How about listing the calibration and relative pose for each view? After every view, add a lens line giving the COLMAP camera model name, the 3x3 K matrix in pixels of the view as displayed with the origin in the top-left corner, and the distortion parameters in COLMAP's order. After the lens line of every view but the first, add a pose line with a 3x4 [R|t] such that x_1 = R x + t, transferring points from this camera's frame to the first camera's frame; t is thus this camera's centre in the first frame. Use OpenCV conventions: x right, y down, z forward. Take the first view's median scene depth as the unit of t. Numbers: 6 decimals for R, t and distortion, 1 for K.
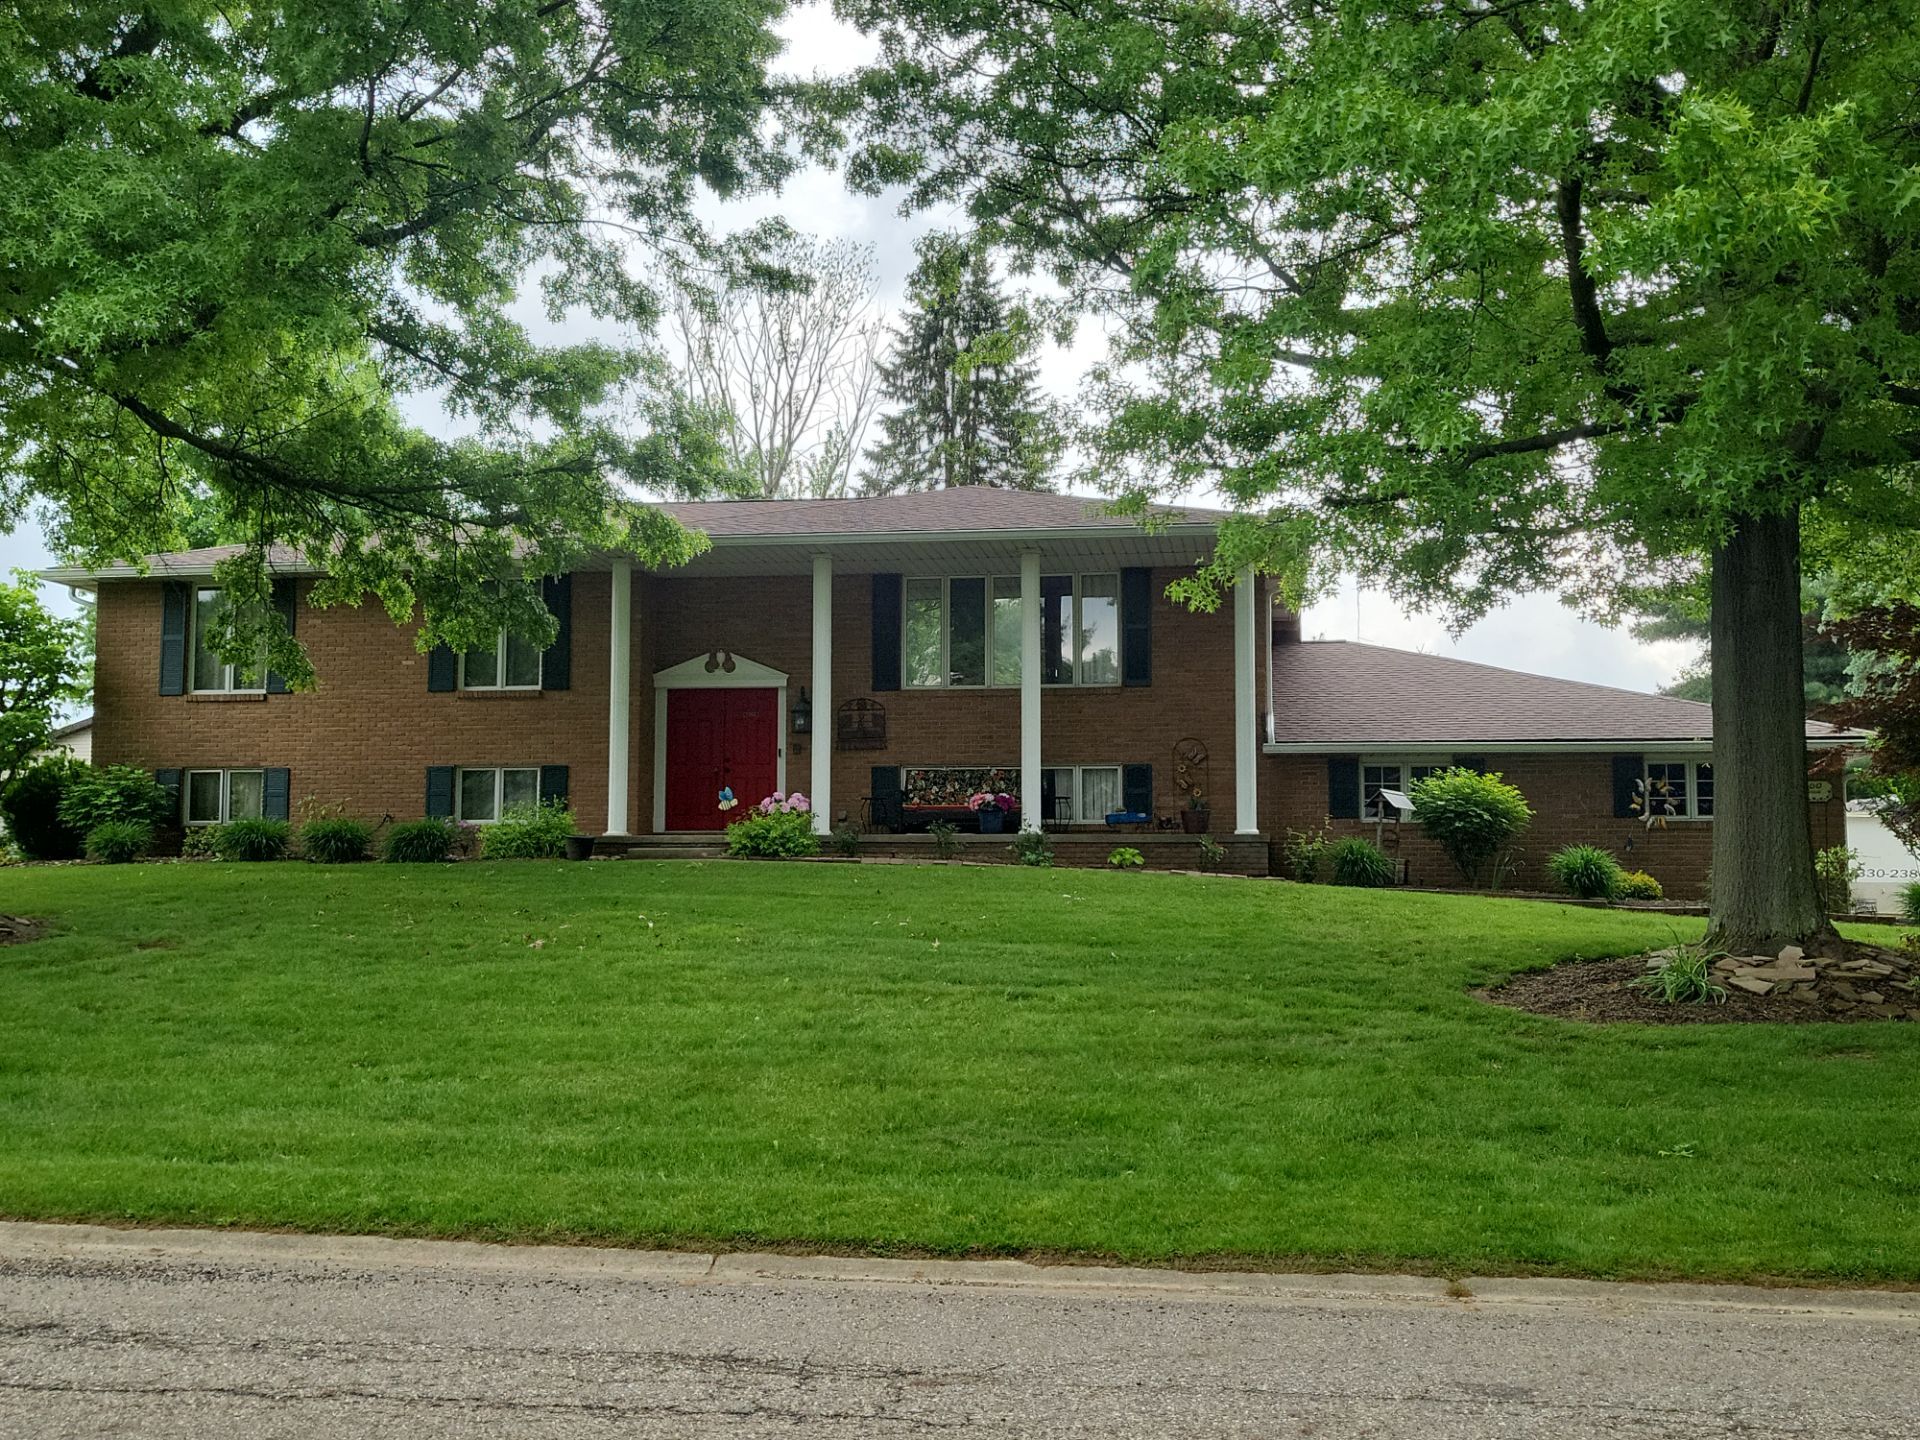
lens RADIAL K [[2002.7, 0, 940.8], [0, 2002.7, 719.6], [0, 0, 1]] dist [-0.008555, 0.018339]
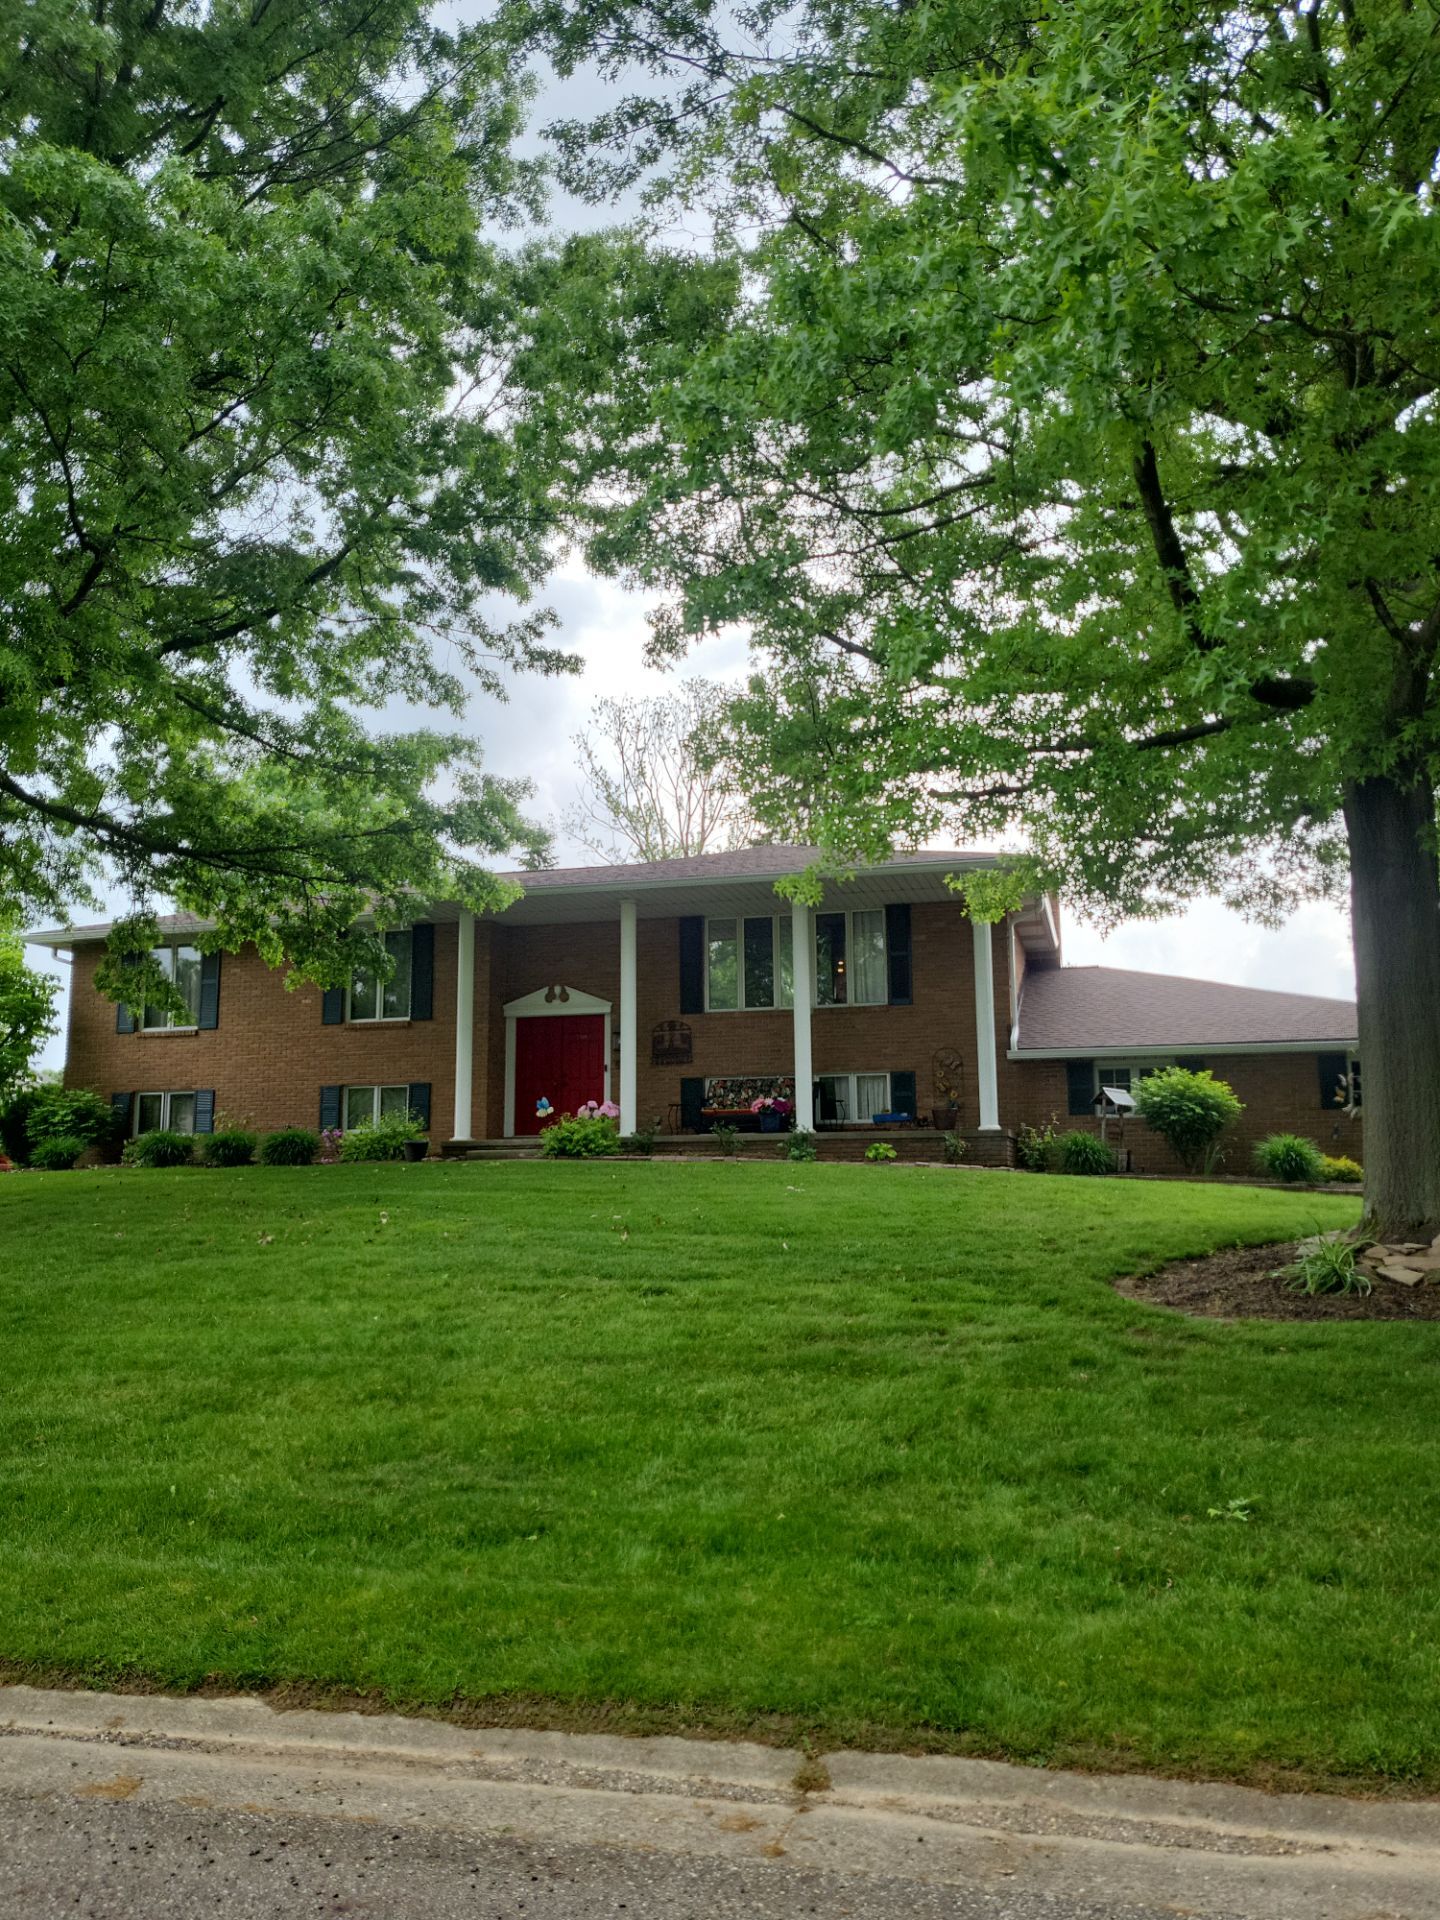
lens RADIAL K [[1466.6, 0, 735.8], [0, 1466.6, 946.2], [0, 0, 1]] dist [-0.011468, 0.069506]
pose [[0.995427, -0.028609, -0.091137, 0.113073], [0.021871, 0.997012, -0.074091, 0.014786], [0.092984, 0.071759, 0.993078, 0.187043]]
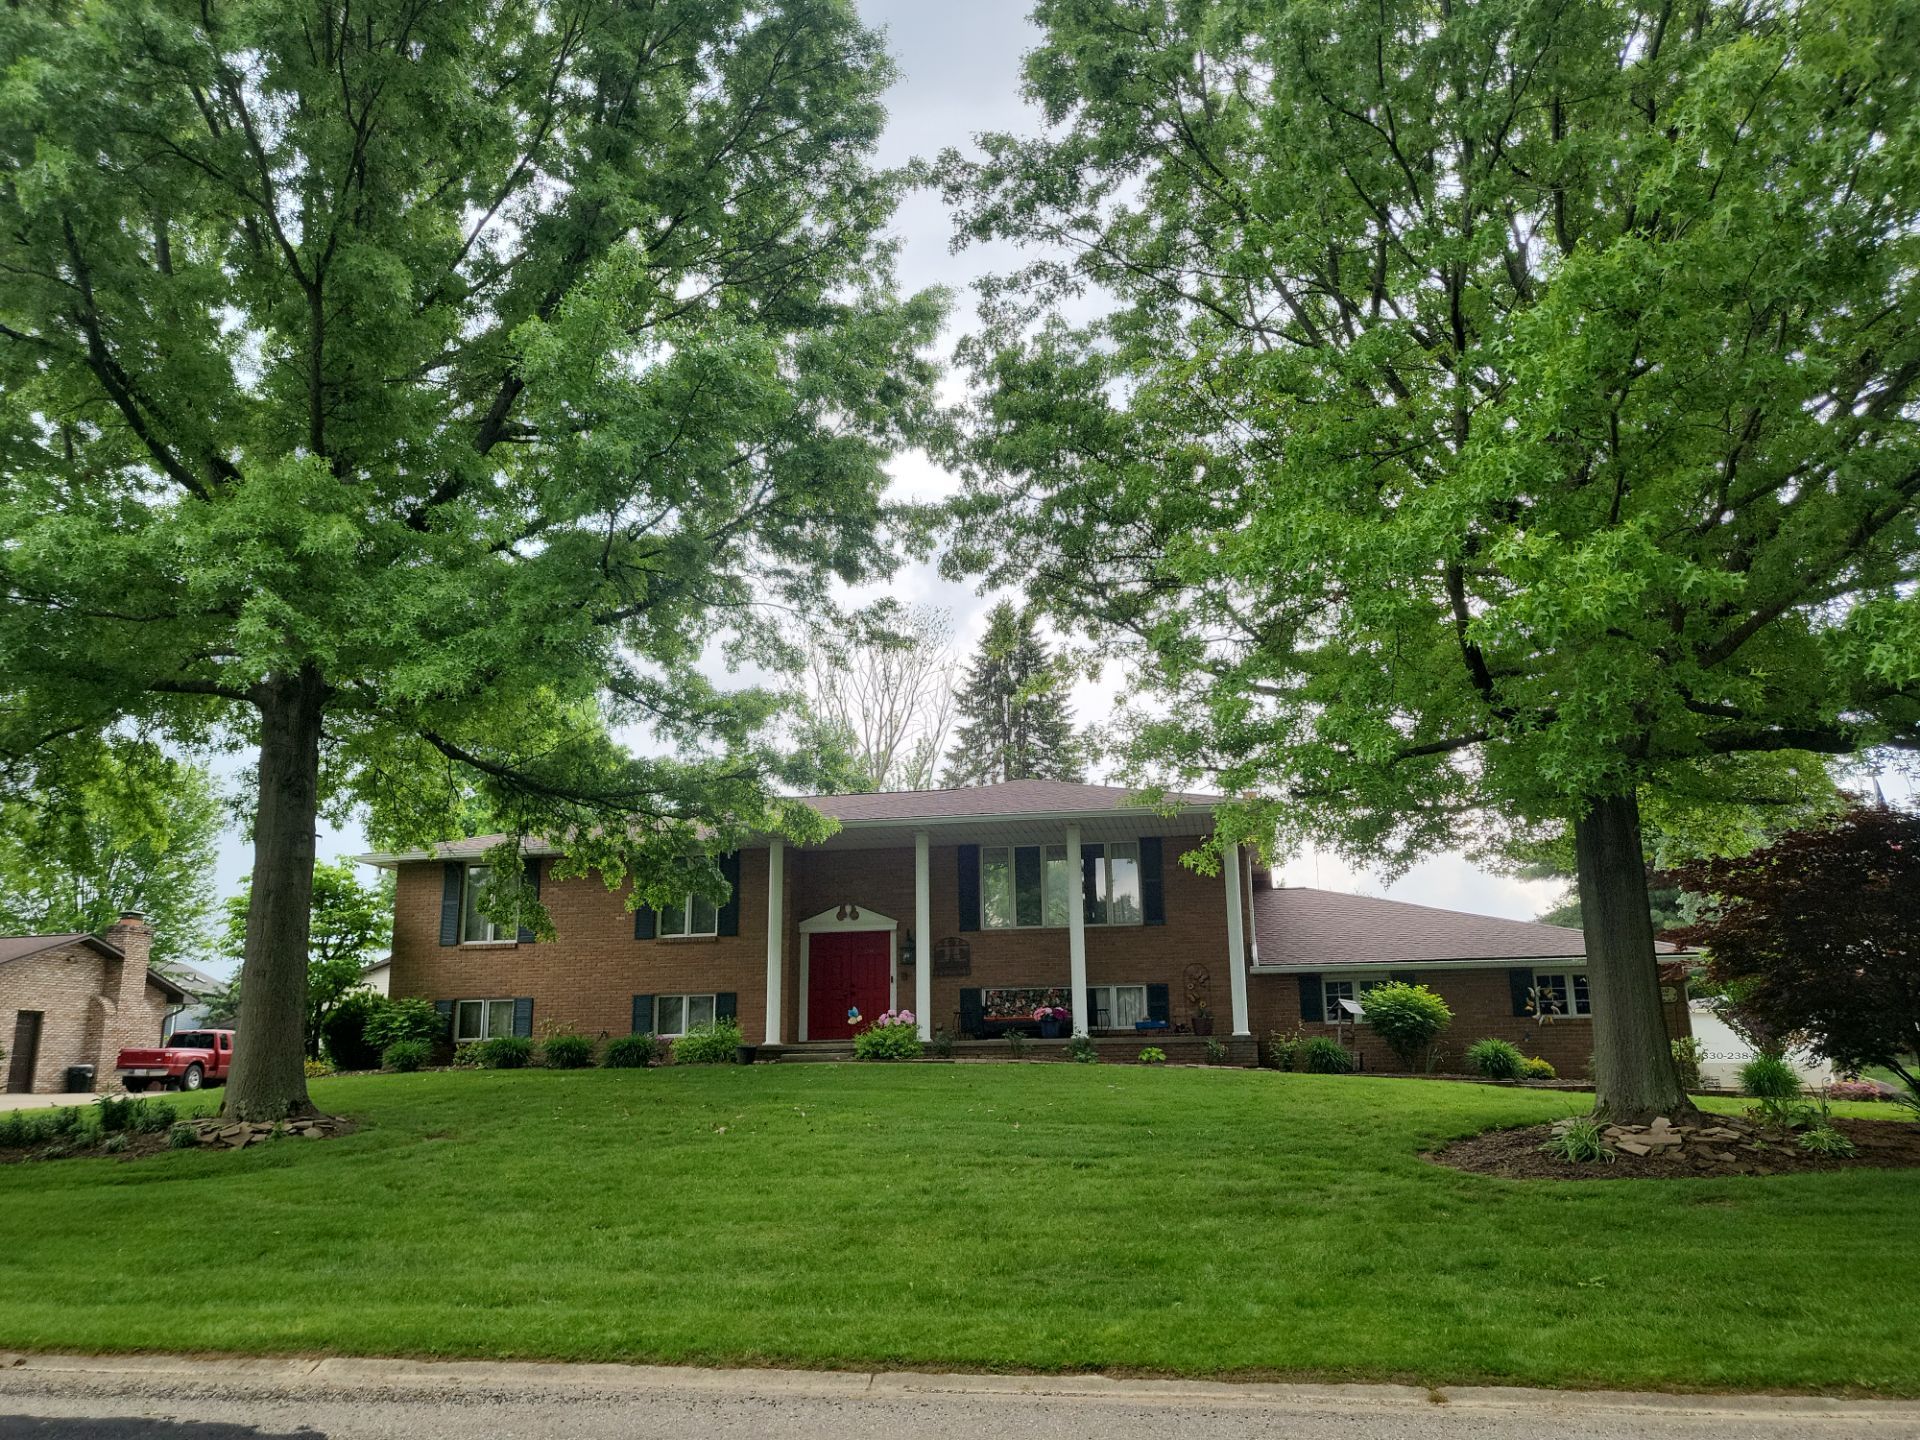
lens RADIAL K [[1466.6, 0, 969.3], [0, 1466.6, 724.4], [0, 0, 1]] dist [-0.011468, 0.069506]
pose [[0.999588, -0.022164, -0.018238, -0.008670], [0.019168, 0.988403, -0.150642, -0.005100], [0.021366, 0.150230, 0.988420, -0.012876]]
